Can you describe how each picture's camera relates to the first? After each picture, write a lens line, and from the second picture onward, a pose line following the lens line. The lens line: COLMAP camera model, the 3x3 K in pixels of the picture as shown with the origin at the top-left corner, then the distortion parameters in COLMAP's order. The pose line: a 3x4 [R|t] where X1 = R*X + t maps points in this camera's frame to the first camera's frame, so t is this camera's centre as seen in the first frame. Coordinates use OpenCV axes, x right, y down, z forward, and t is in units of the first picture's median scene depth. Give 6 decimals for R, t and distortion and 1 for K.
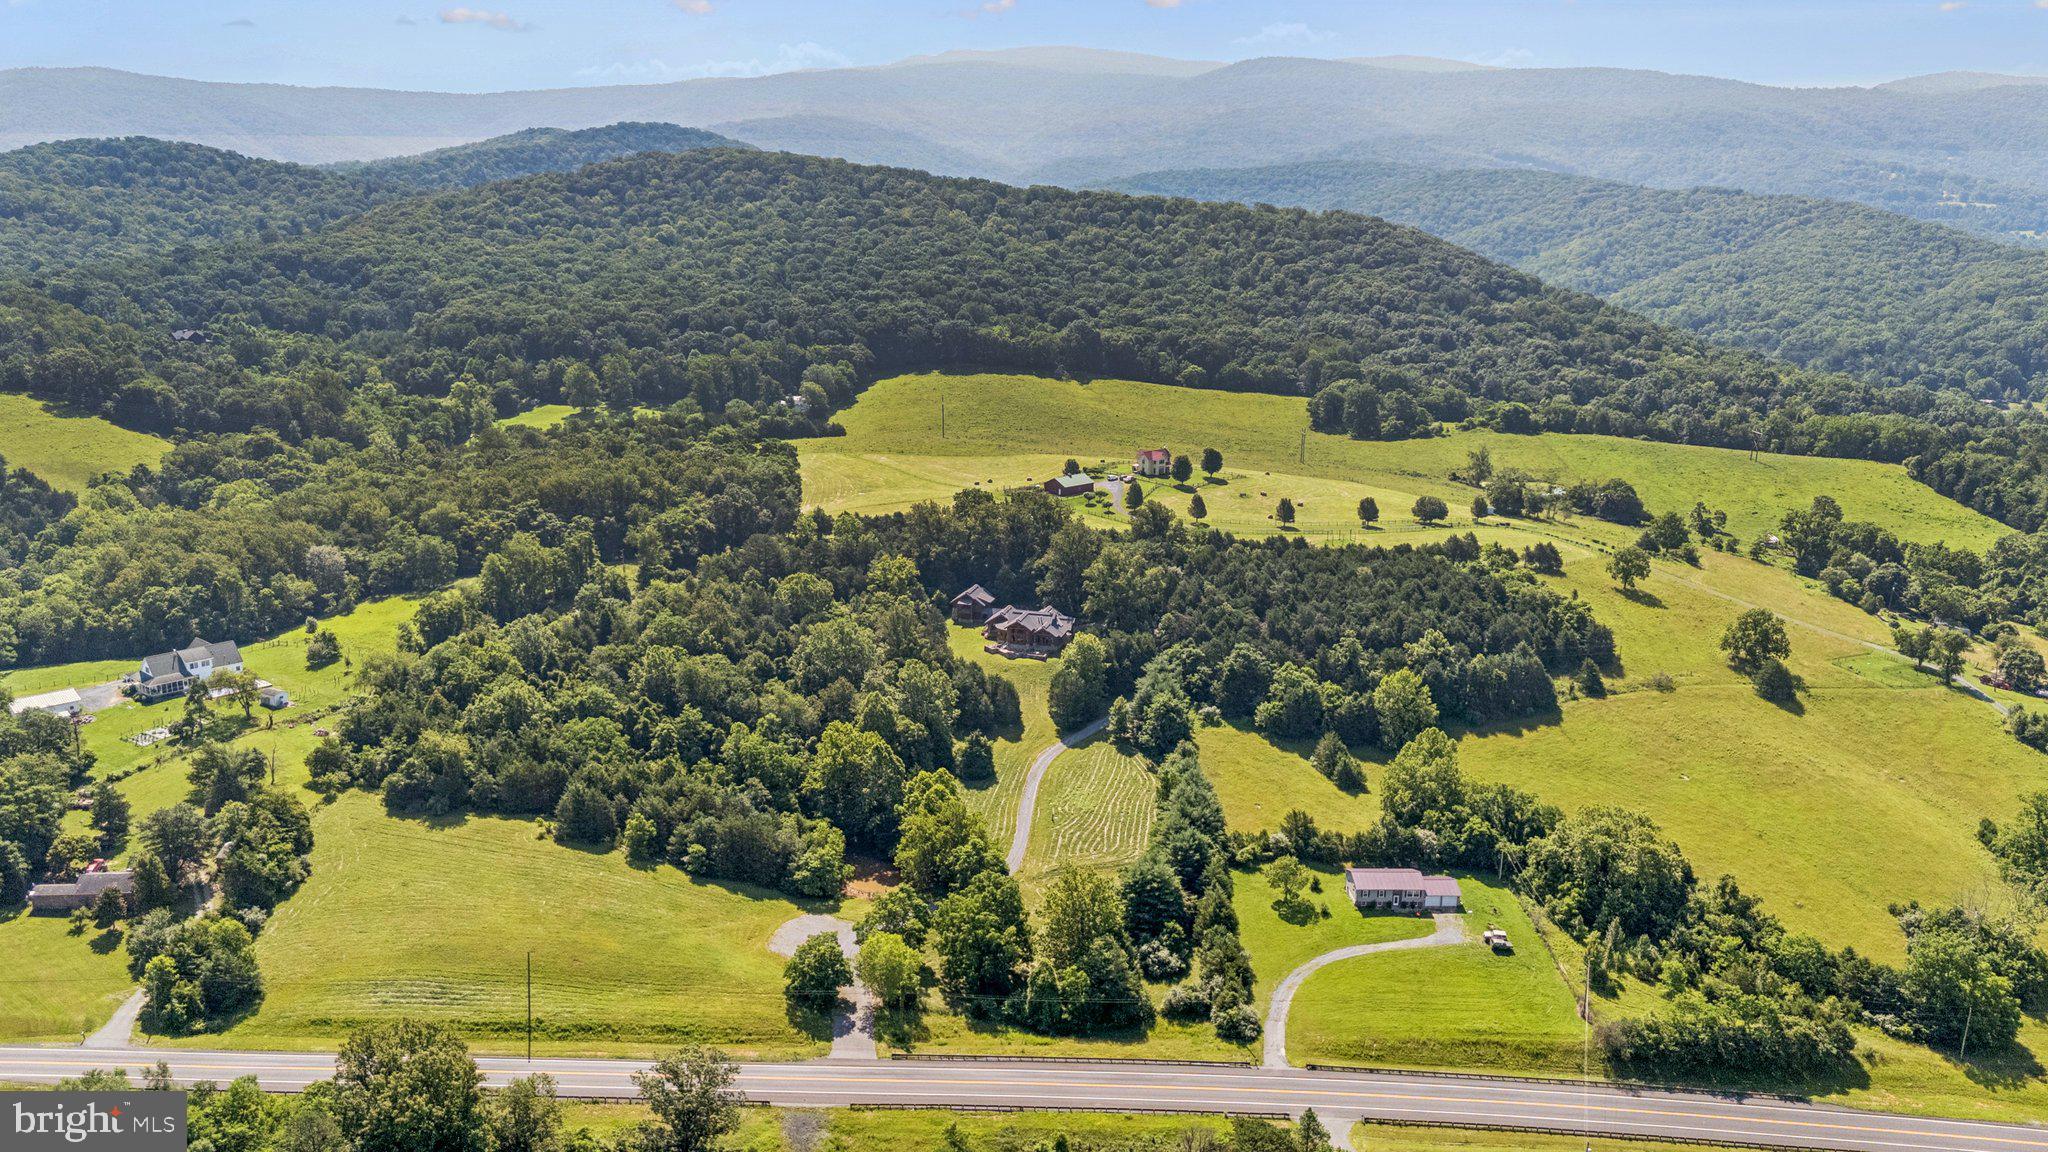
lens RADIAL K [[1534.5, 0, 1018.8], [0, 1534.5, 575.5], [0, 0, 1]] dist [0.088494, -0.116083]
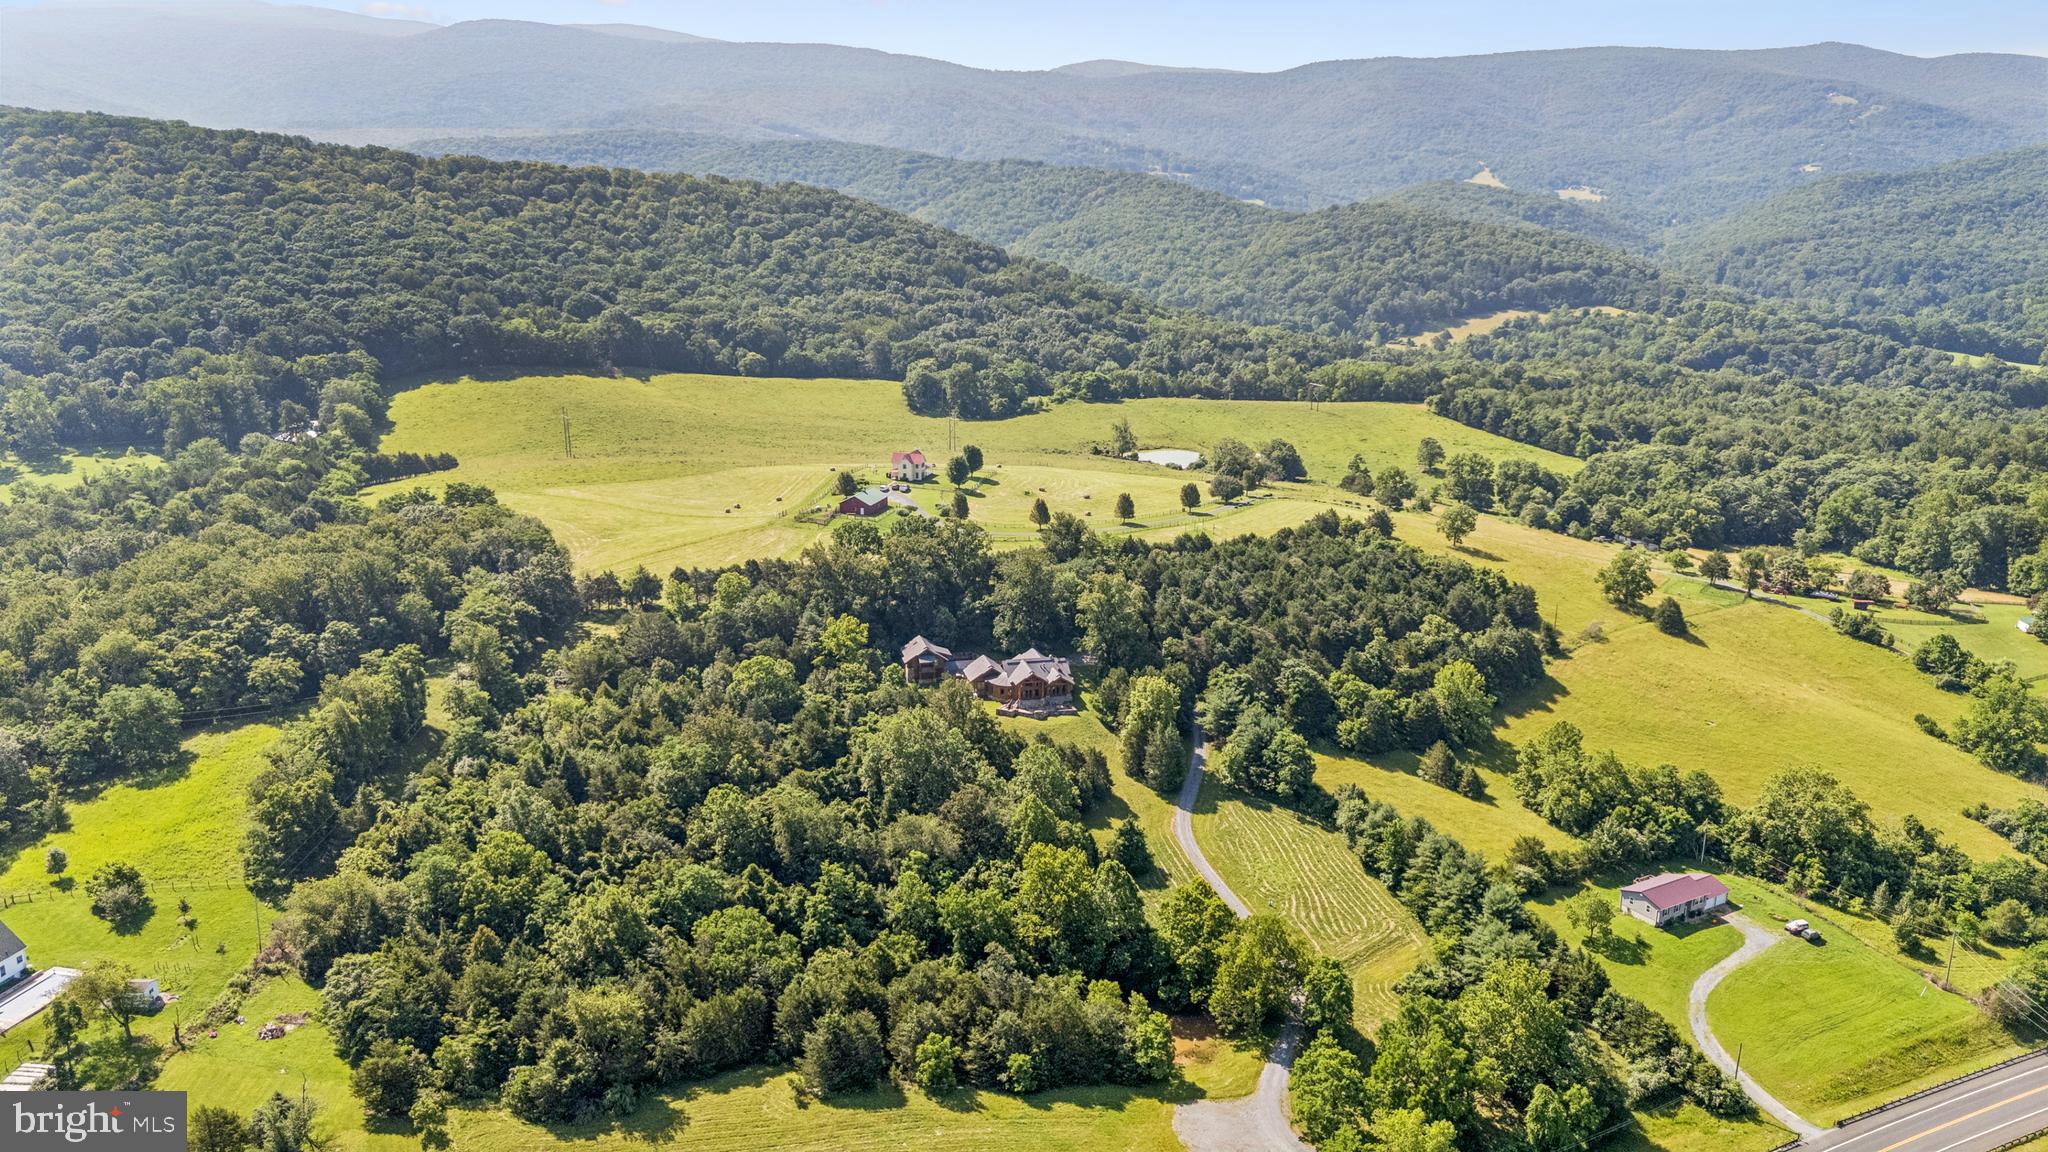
lens RADIAL K [[1517.7, 0, 1024.0], [0, 1517.7, 576.0], [0, 0, 1]] dist [0.073777, -0.091155]
pose [[0.877616, -0.130279, 0.461322, -0.190301], [0.120262, 0.991421, 0.051194, -0.033281], [-0.464034, 0.010551, 0.885755, 0.127906]]
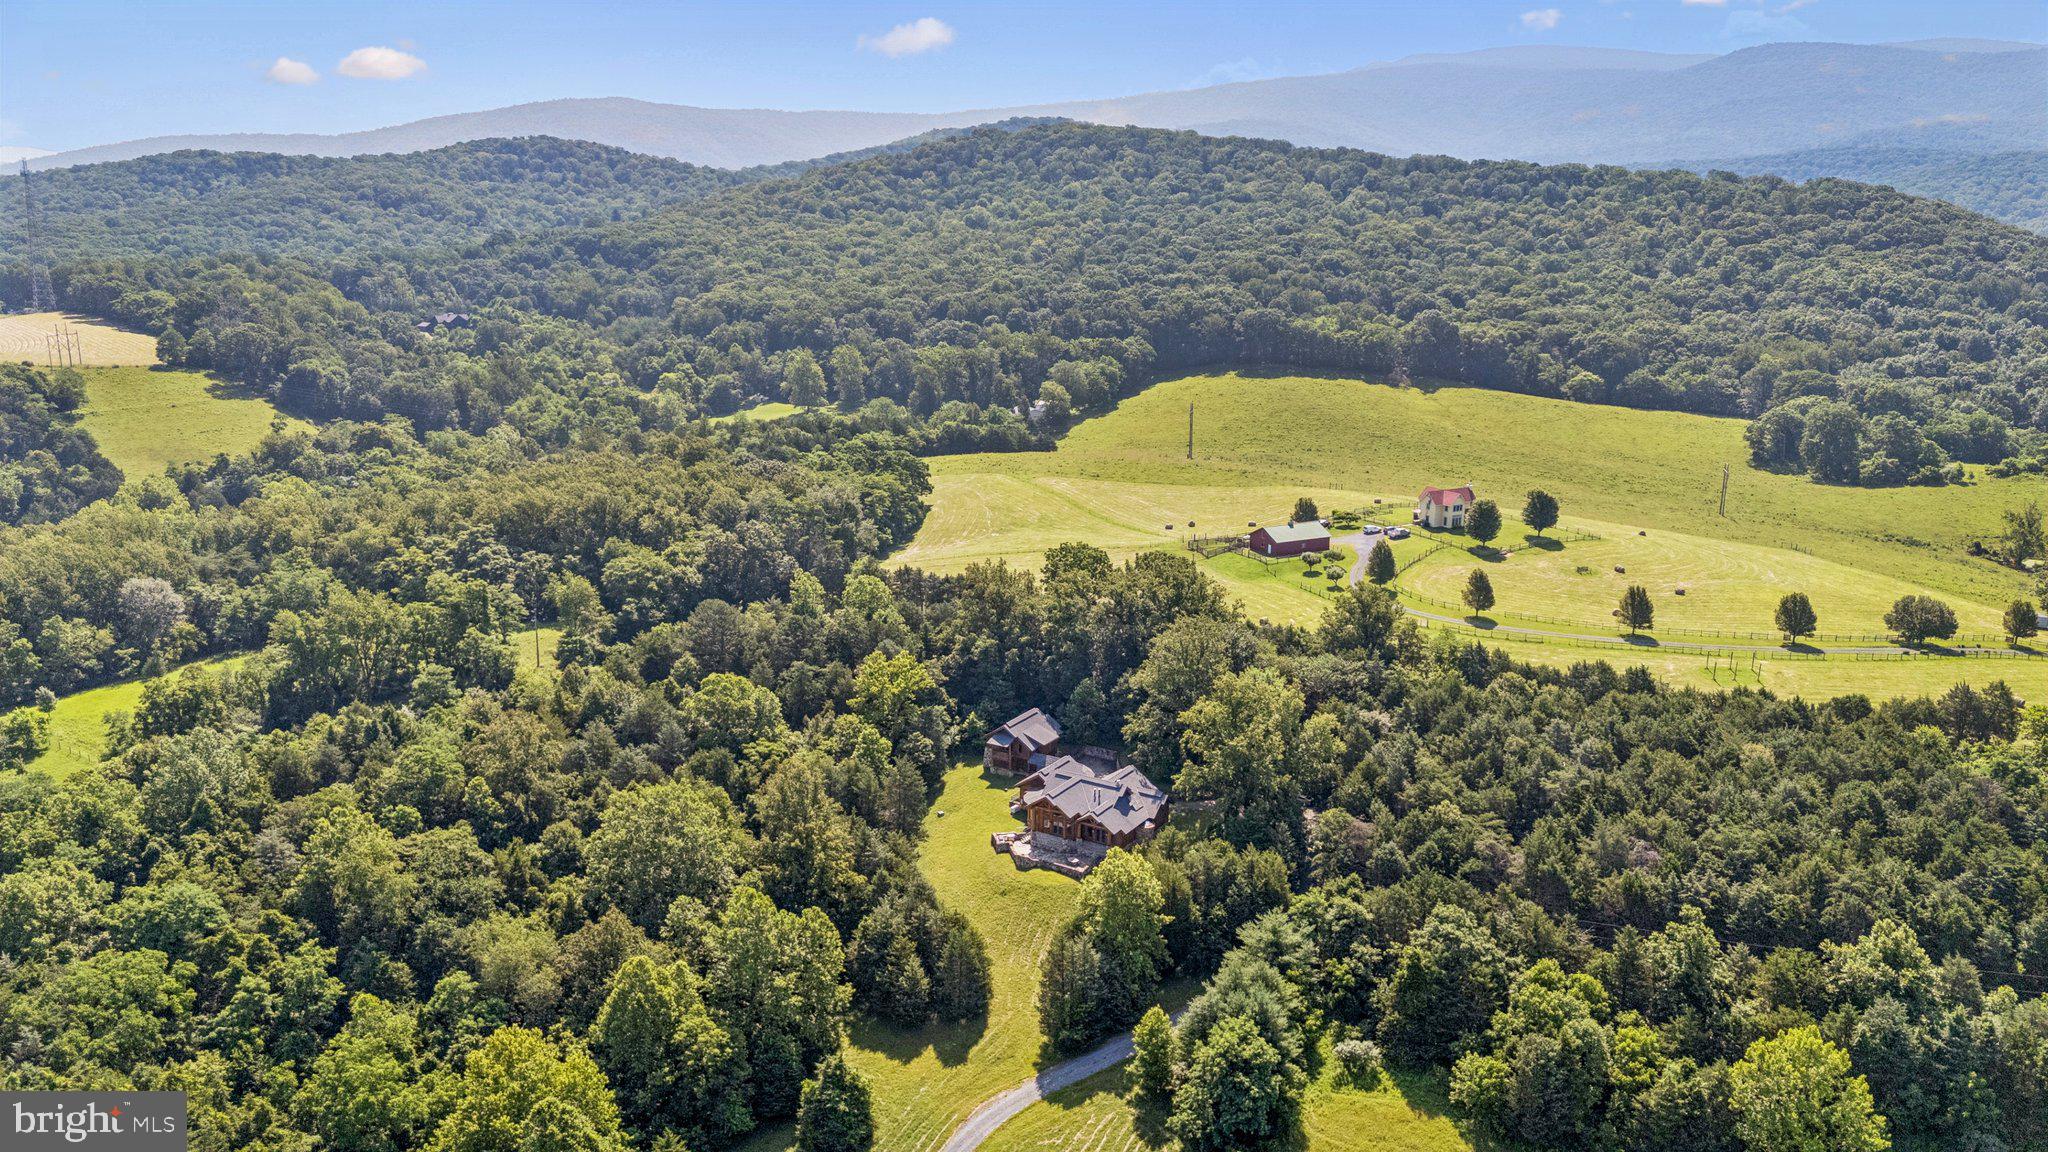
lens RADIAL K [[1511.5, 0, 1021.5], [0, 1511.5, 576.0], [0, 0, 1]] dist [0.069072, -0.069624]
pose [[0.958321, 0.060769, -0.279155, 0.067800], [-0.062691, 0.998031, 0.002047, -0.024788], [0.278729, 0.015538, 0.960244, 0.234497]]
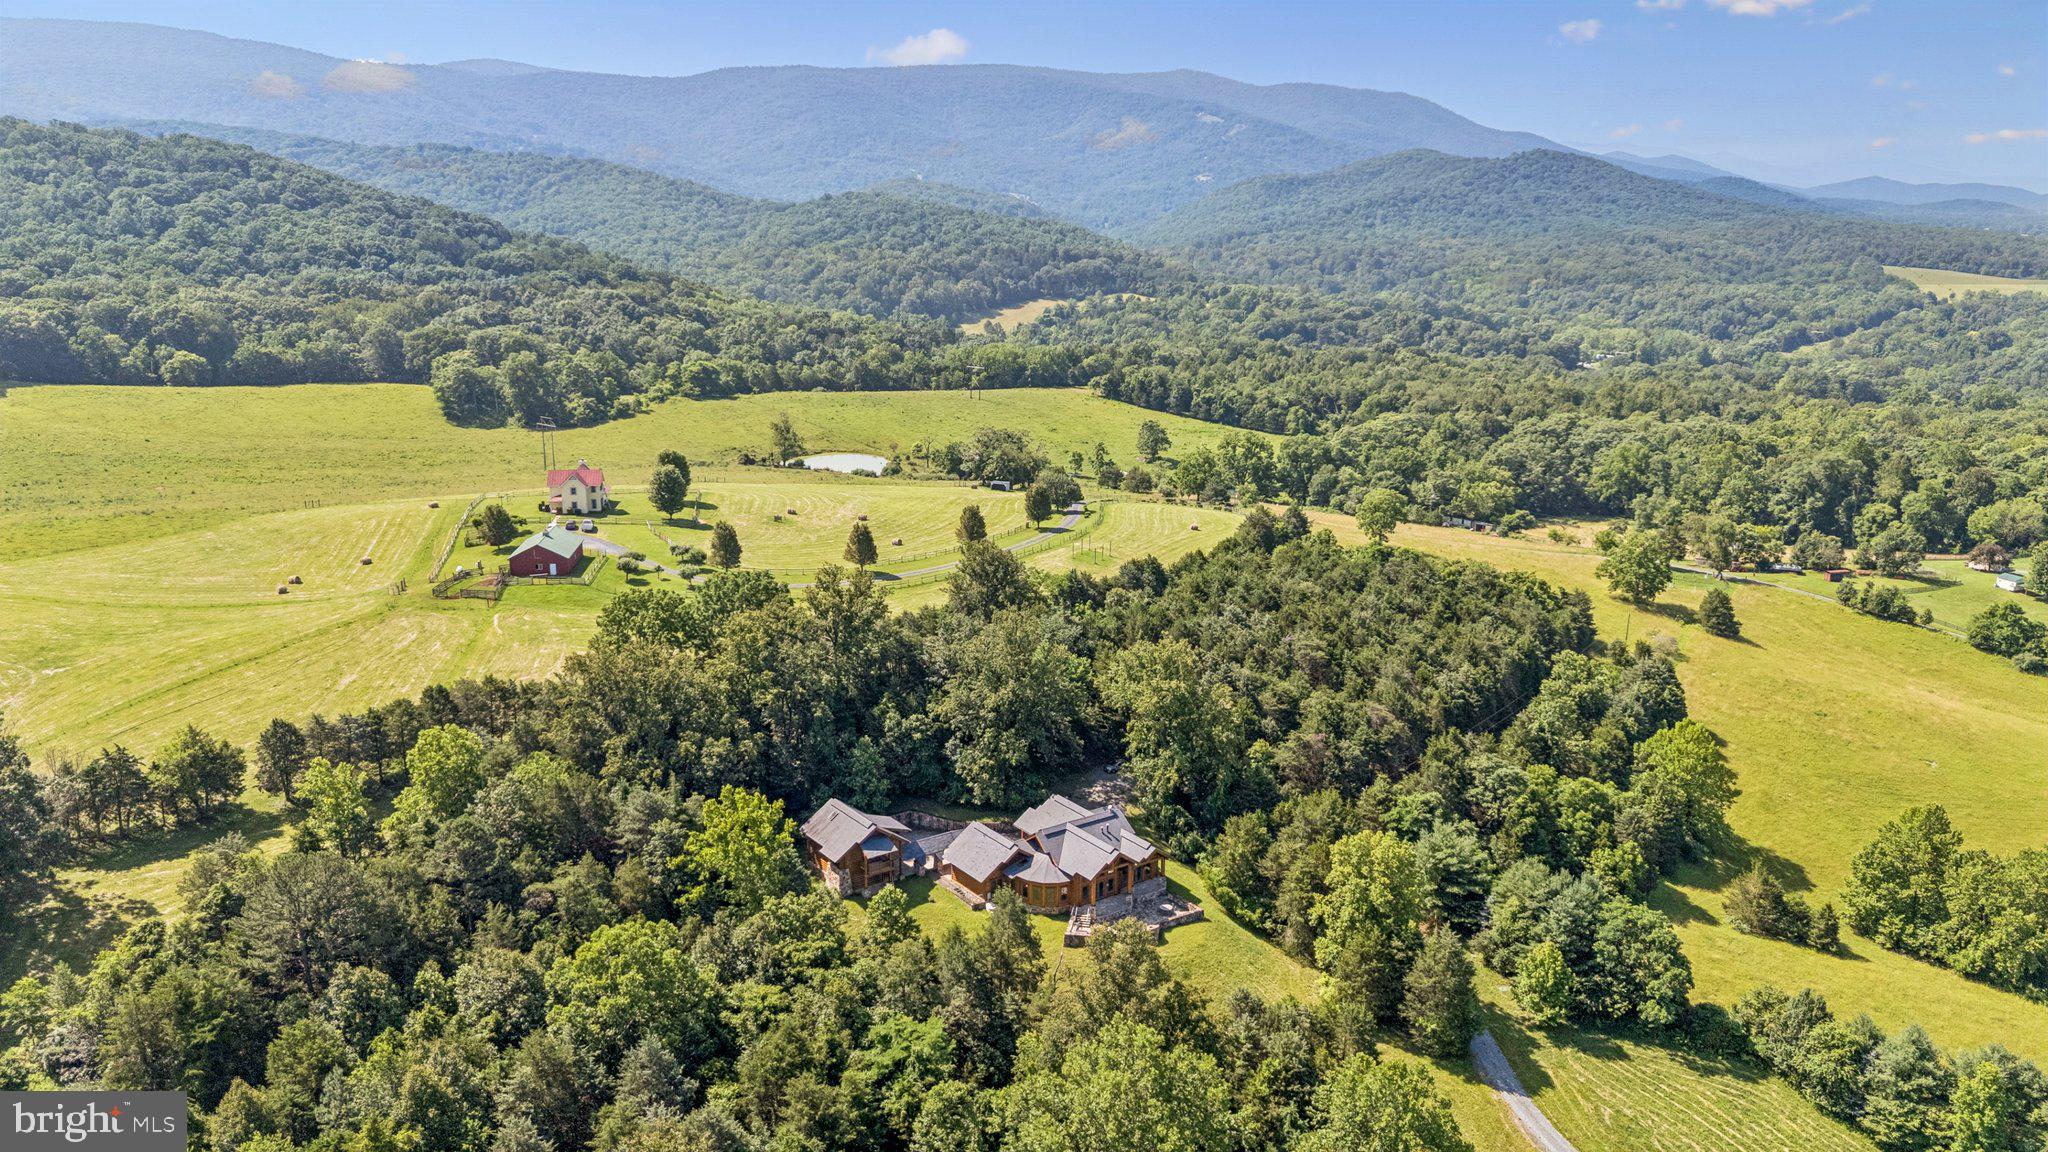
lens RADIAL K [[1517.7, 0, 1024.0], [0, 1517.7, 576.0], [0, 0, 1]] dist [0.073777, -0.091155]
pose [[0.635200, -0.194799, 0.747378, -0.161935], [0.186165, 0.977756, 0.096623, -0.046855], [-0.749575, 0.077761, 0.657336, 0.359845]]
